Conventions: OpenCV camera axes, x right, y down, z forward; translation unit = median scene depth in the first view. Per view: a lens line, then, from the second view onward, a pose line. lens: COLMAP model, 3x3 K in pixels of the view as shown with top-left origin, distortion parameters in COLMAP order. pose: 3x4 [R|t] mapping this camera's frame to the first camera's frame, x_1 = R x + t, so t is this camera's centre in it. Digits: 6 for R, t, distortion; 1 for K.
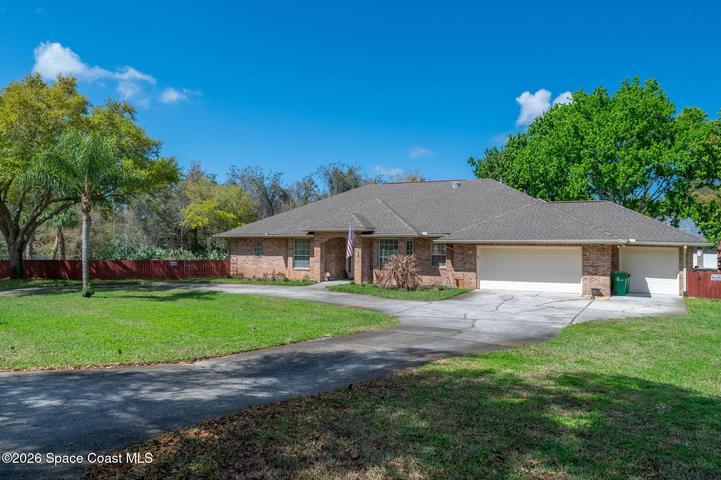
lens RADIAL K [[547.5, 0, 360.5], [0, 547.5, 240.0], [0, 0, 1]] dist [0.045228, -0.001302]
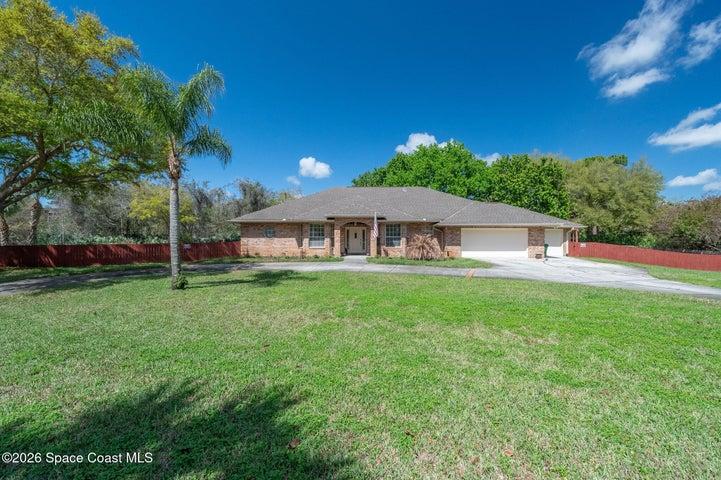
lens RADIAL K [[290.4, 0, 364.5], [0, 290.4, 235.3], [0, 0, 1]] dist [-0.000154, 0.000036]
pose [[0.887032, -0.007859, 0.461640, -0.319615], [0.002072, 0.999913, 0.013040, 0.016378], [-0.461702, -0.010611, 0.886971, 0.369122]]
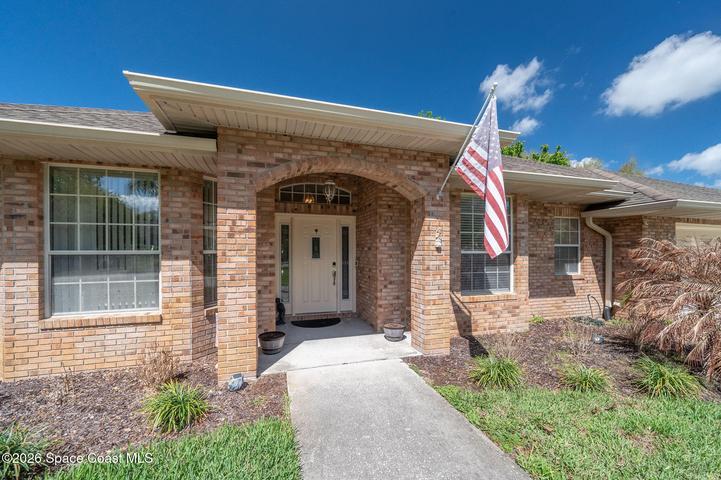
lens RADIAL K [[296.4, 0, 370.0], [0, 296.4, 255.9], [0, 0, 1]] dist [0.000533, 0.000097]
pose [[0.698474, -0.011903, 0.715537, -0.118903], [0.001049, 0.999878, 0.015609, 0.028297], [-0.715635, -0.010152, 0.698401, 0.859404]]
